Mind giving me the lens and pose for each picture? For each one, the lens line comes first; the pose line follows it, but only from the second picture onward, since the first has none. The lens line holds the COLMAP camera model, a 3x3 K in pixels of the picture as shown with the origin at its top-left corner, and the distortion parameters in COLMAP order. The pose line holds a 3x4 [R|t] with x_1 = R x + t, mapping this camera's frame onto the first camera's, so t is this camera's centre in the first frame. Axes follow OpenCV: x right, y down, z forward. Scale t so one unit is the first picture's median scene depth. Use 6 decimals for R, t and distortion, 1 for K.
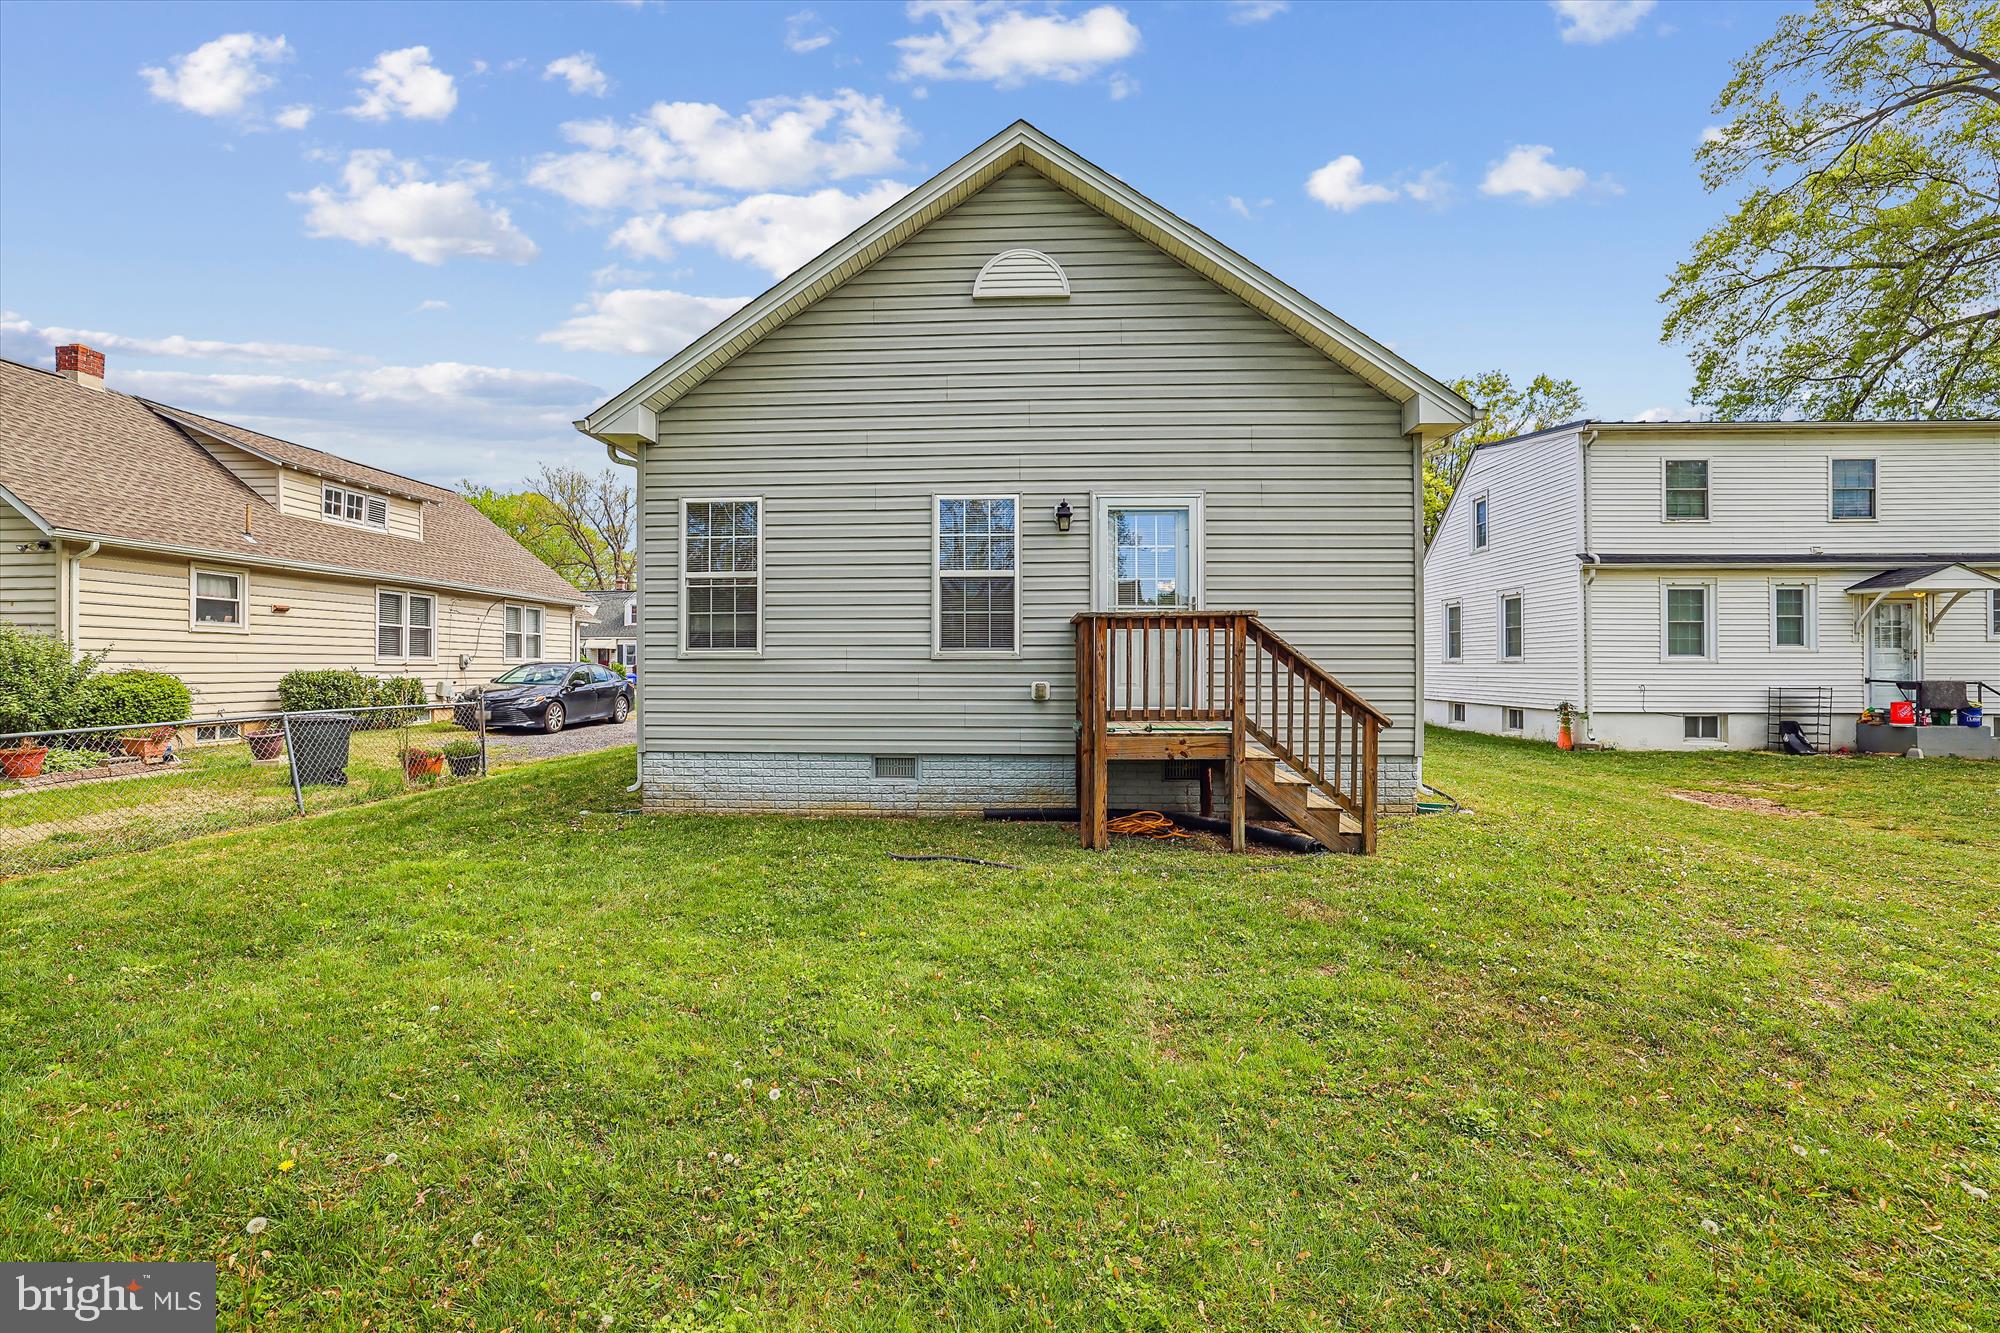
lens RADIAL K [[854.8, 0, 1005.8], [0, 854.8, 662.1], [0, 0, 1]] dist [-0.020504, 0.000713]
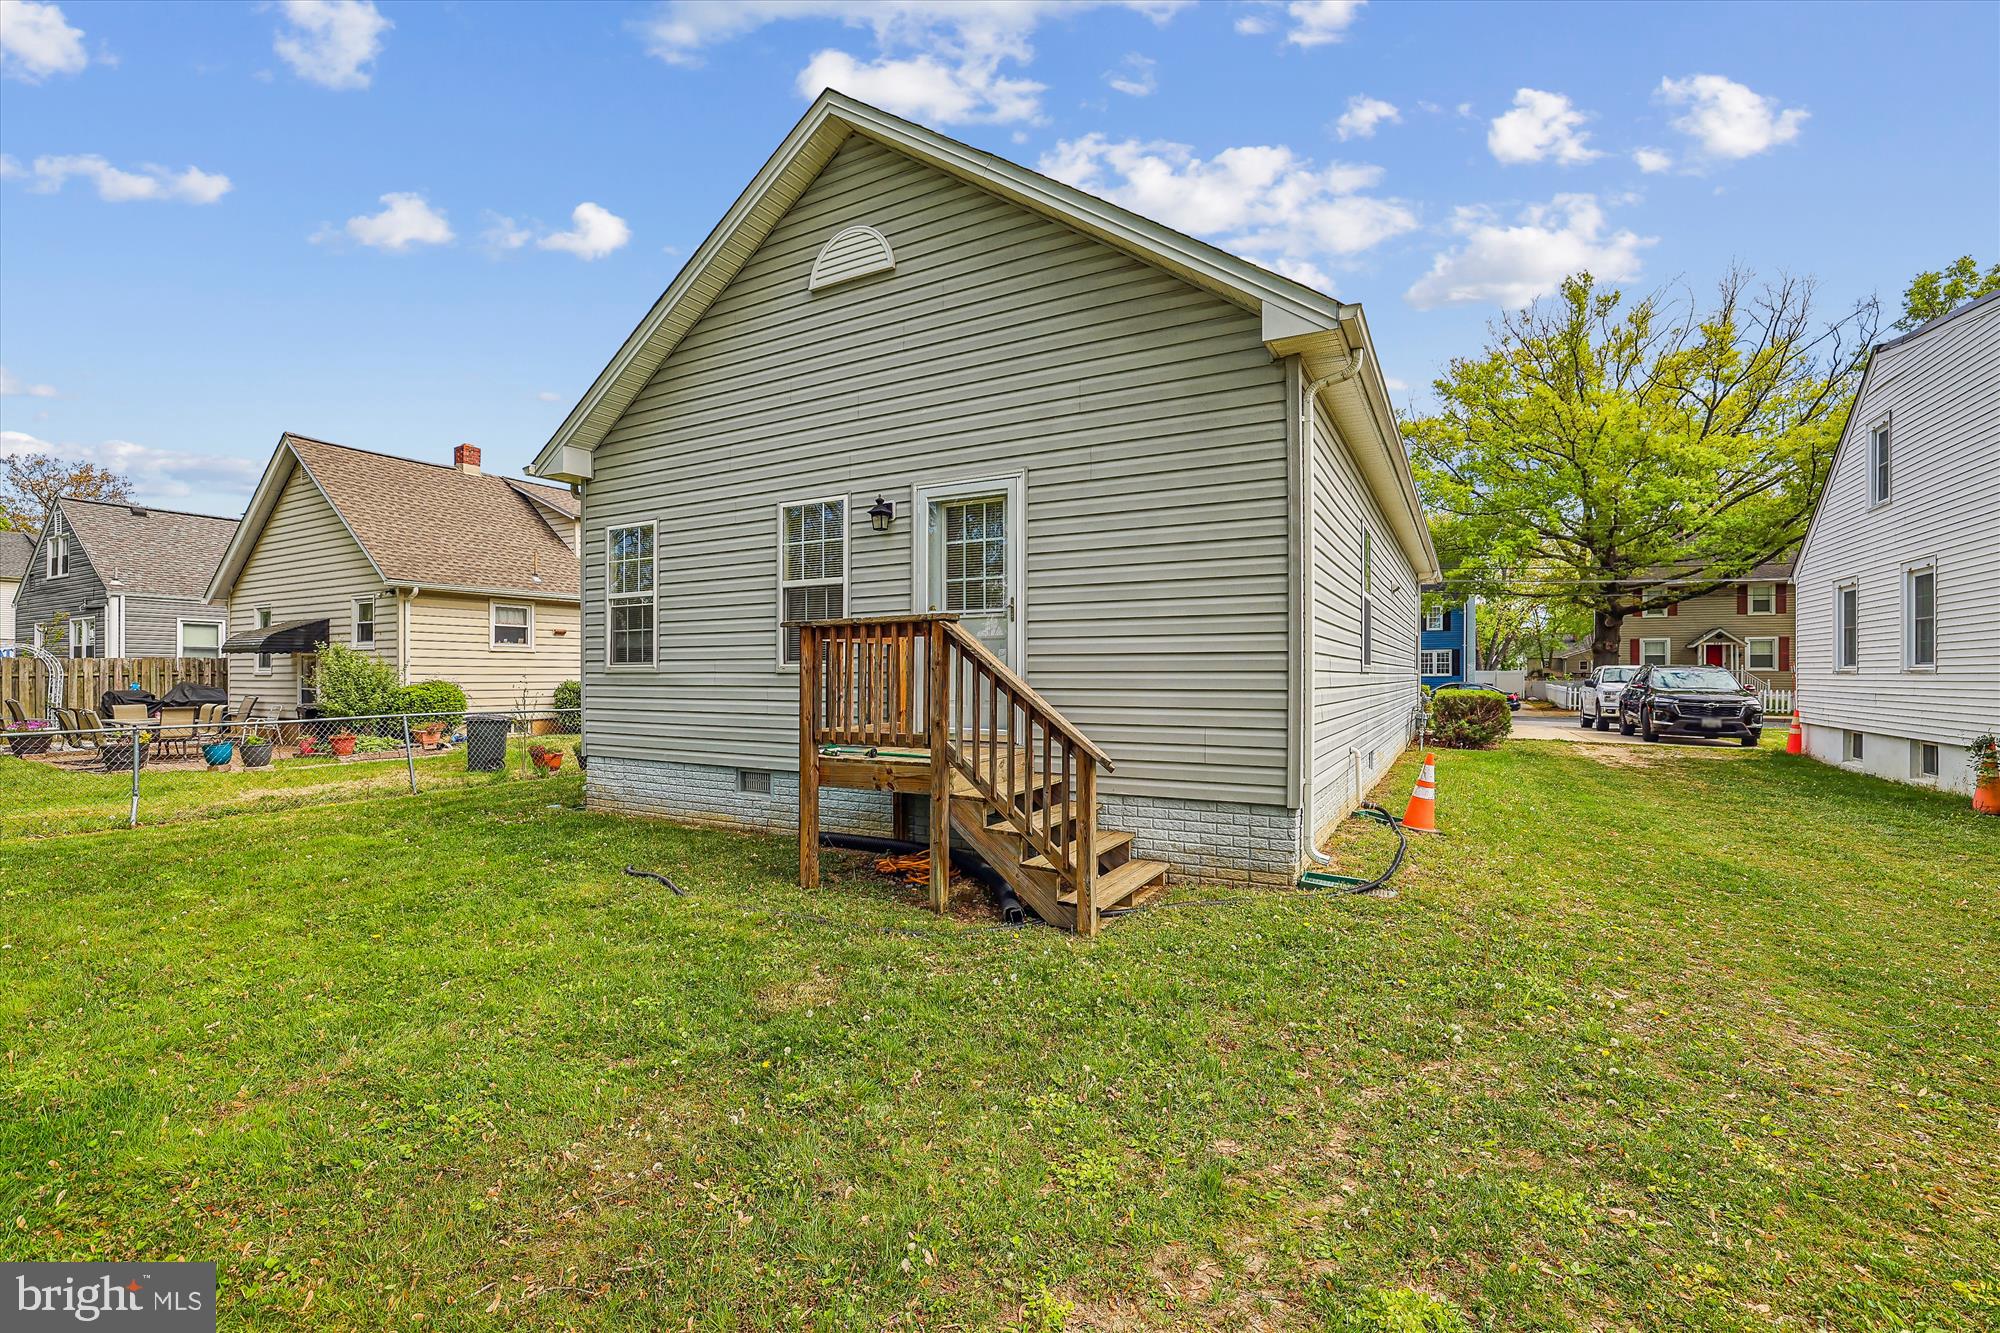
lens RADIAL K [[861.0, 0, 995.5], [0, 861.0, 675.1], [0, 0, 1]] dist [-0.020499, -0.000214]
pose [[0.893480, 0.000235, -0.449102, 0.568360], [0.002057, 0.999987, 0.004617, -0.004638], [0.449098, -0.005049, 0.893468, 0.236533]]
